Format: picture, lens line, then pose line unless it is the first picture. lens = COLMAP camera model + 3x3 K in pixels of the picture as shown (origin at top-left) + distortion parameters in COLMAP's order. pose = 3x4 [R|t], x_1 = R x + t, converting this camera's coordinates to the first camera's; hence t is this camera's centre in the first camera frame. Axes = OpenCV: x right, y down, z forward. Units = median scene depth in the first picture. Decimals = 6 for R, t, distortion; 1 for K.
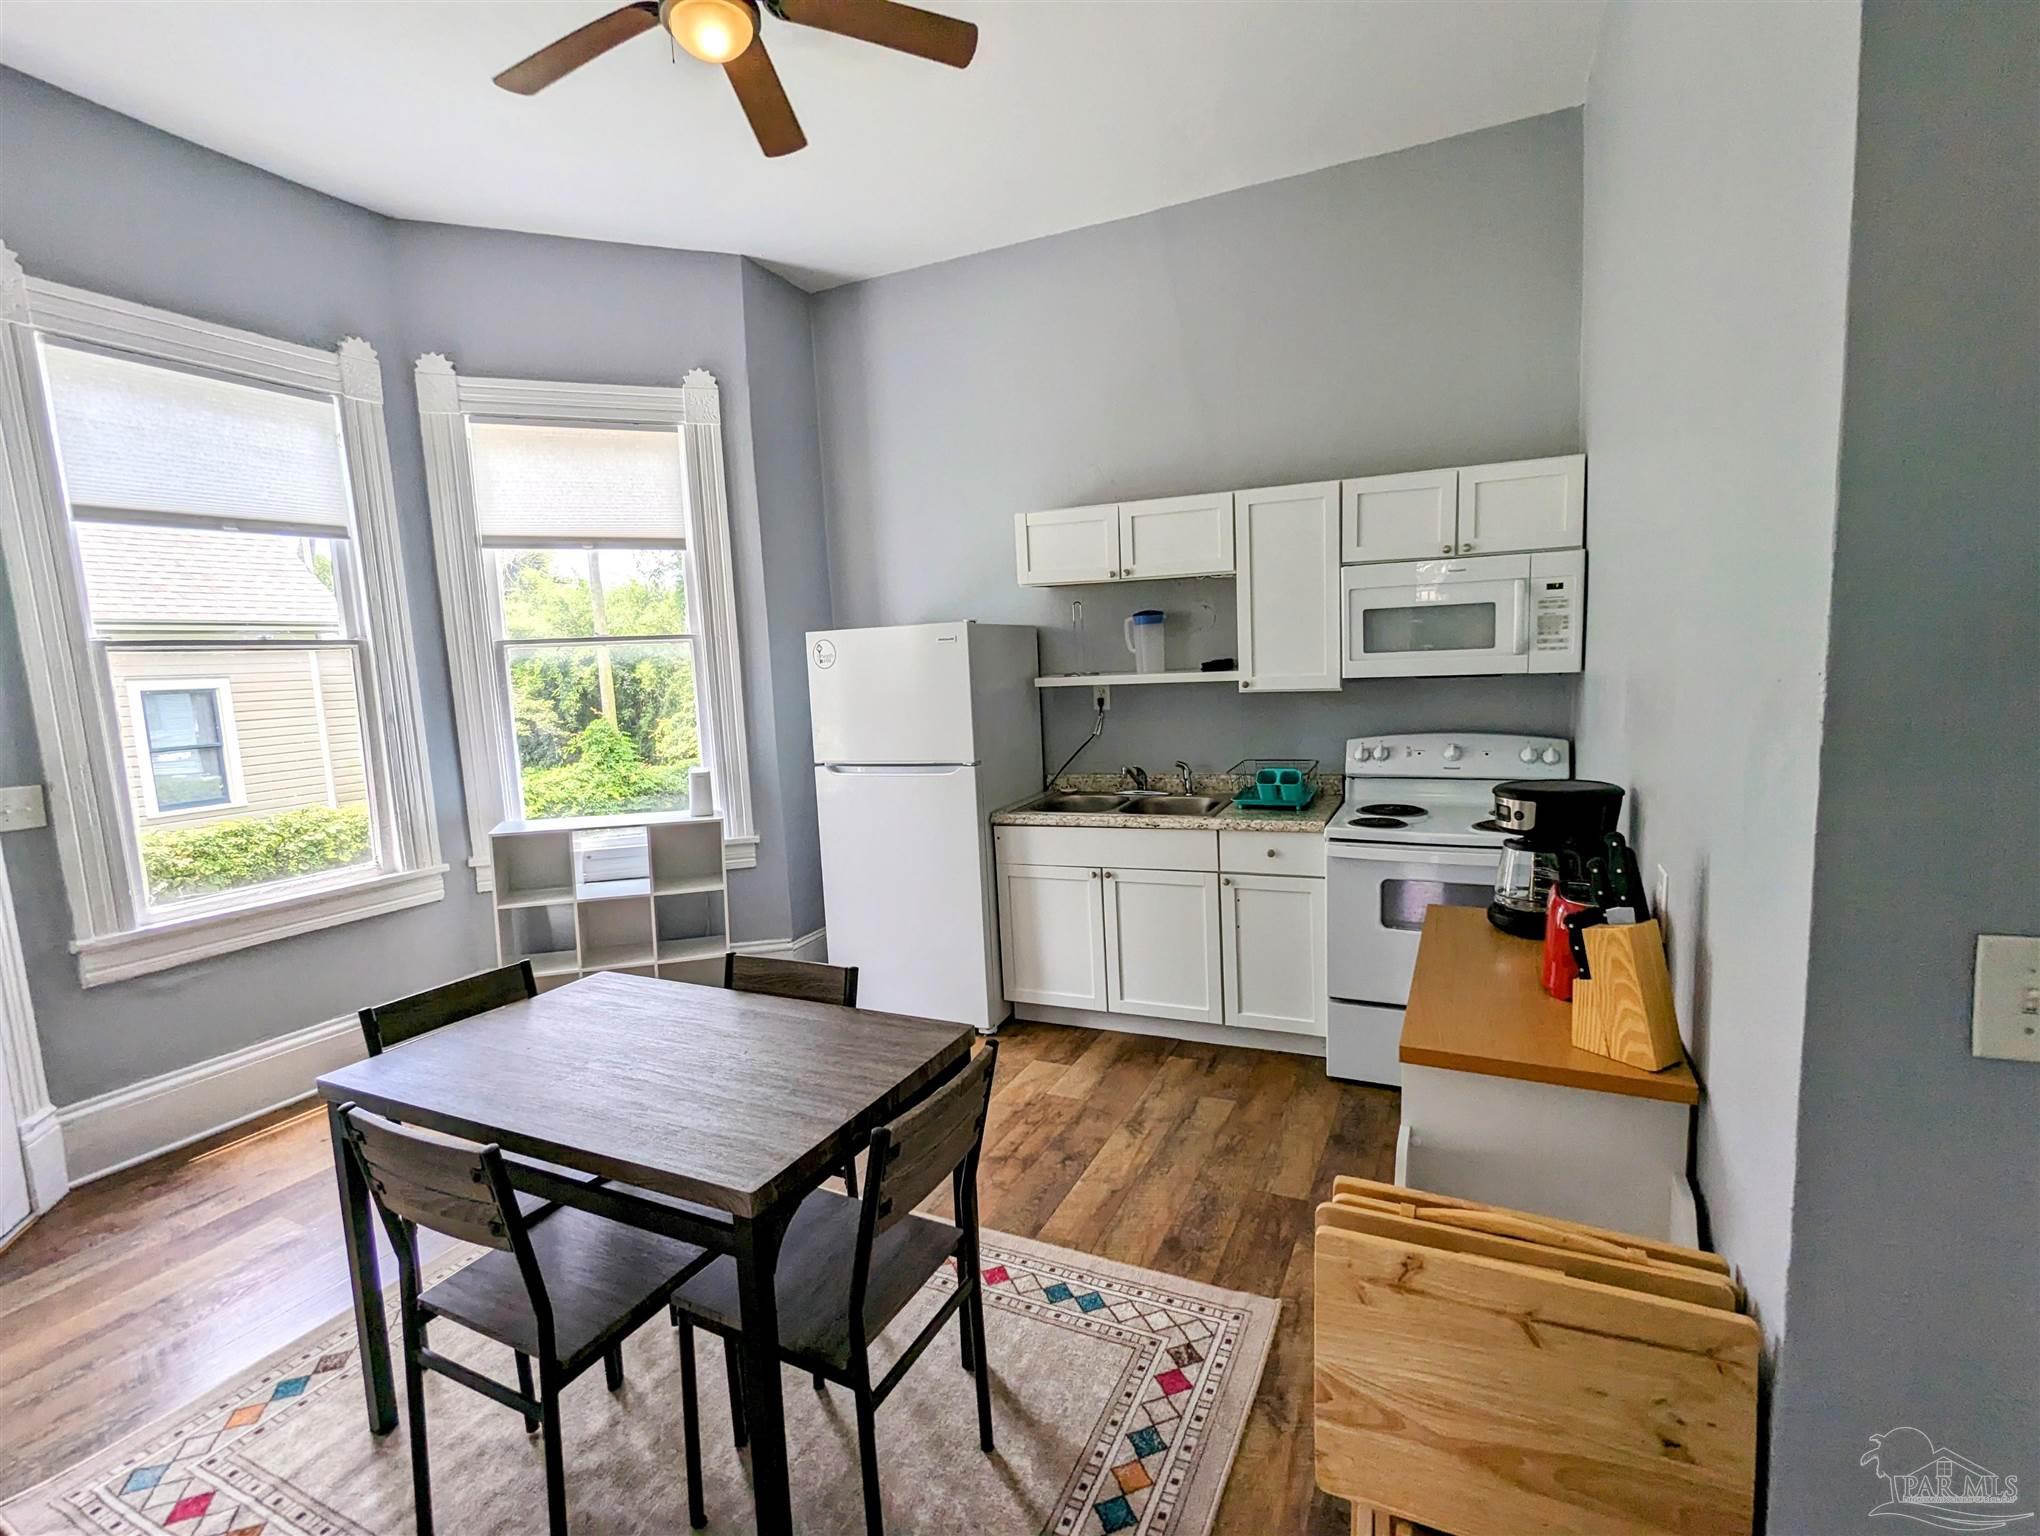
lens RADIAL K [[960.3, 0, 1017.6], [0, 960.3, 779.6], [0, 0, 1]] dist [-0.002100, -0.000976]
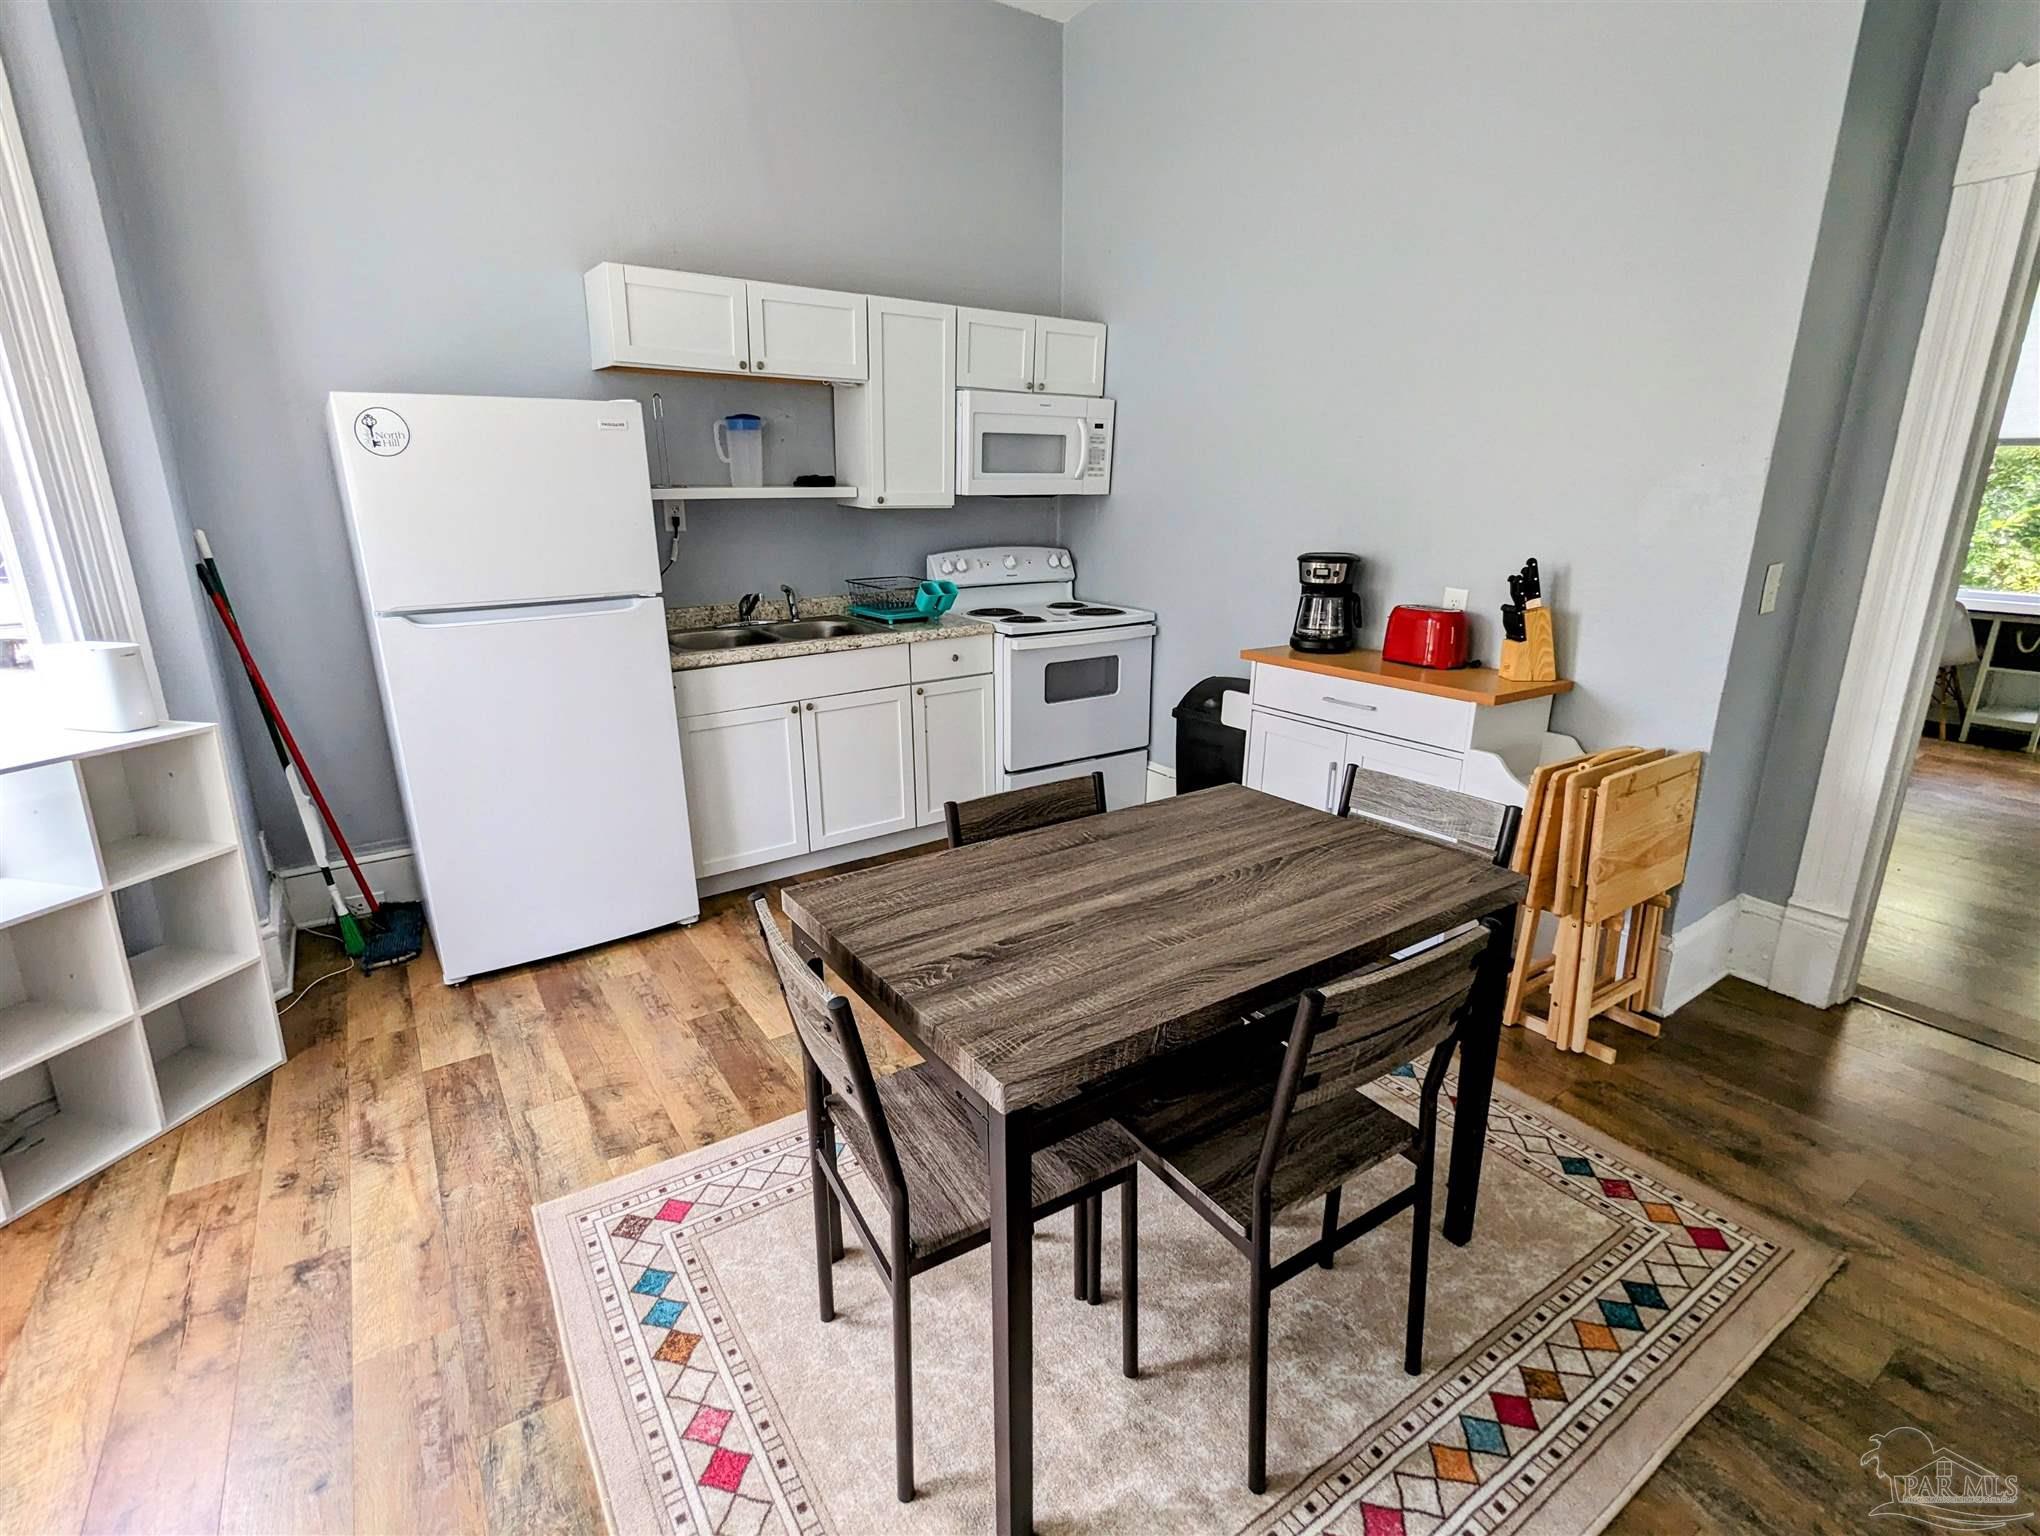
lens RADIAL K [[960.3, 0, 1017.6], [0, 960.3, 779.6], [0, 0, 1]] dist [-0.002100, -0.000976]
pose [[0.505482, -0.212084, 0.836366, -0.617241], [0.092539, 0.977056, 0.191831, 0.008673], [-0.857860, -0.019570, 0.513510, 0.358453]]
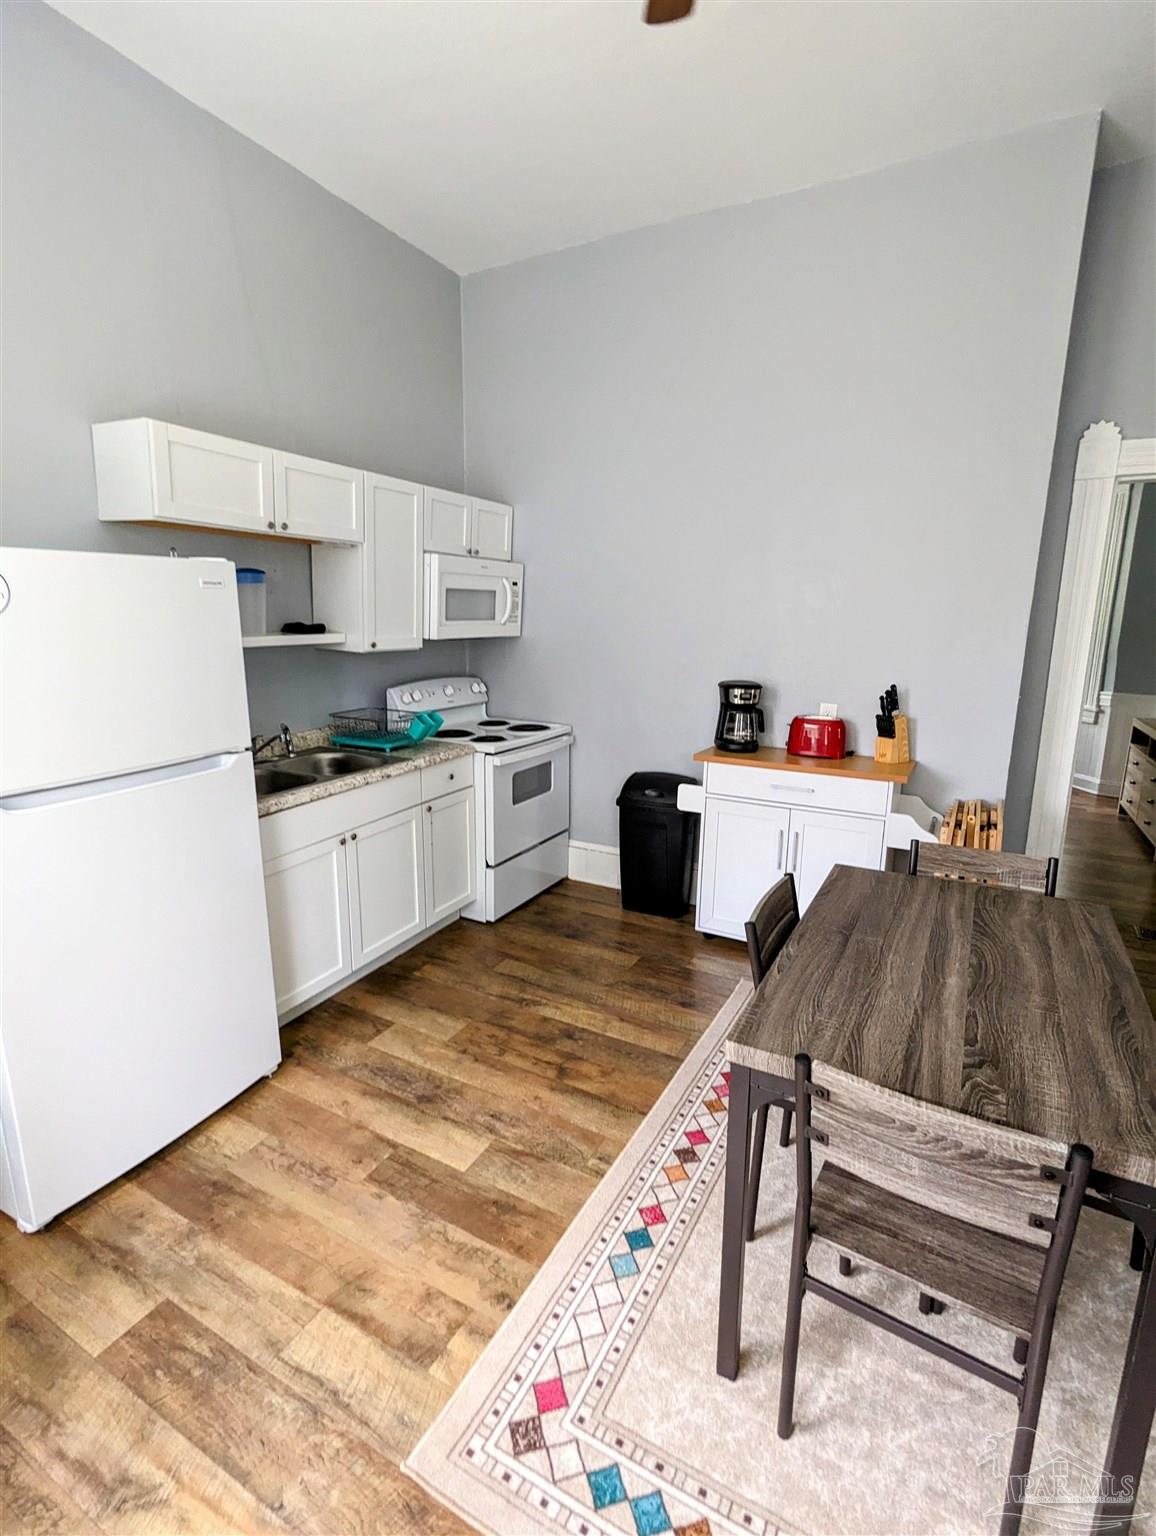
lens RADIAL K [[723.0, 0, 583.5], [0, 723.0, 765.6], [0, 0, 1]] dist [-0.002100, -0.000976]
pose [[0.051352, -0.166922, 0.984632, -0.644674], [0.118533, 0.979982, 0.159952, -0.068111], [-0.991621, 0.108497, 0.070110, 0.724781]]
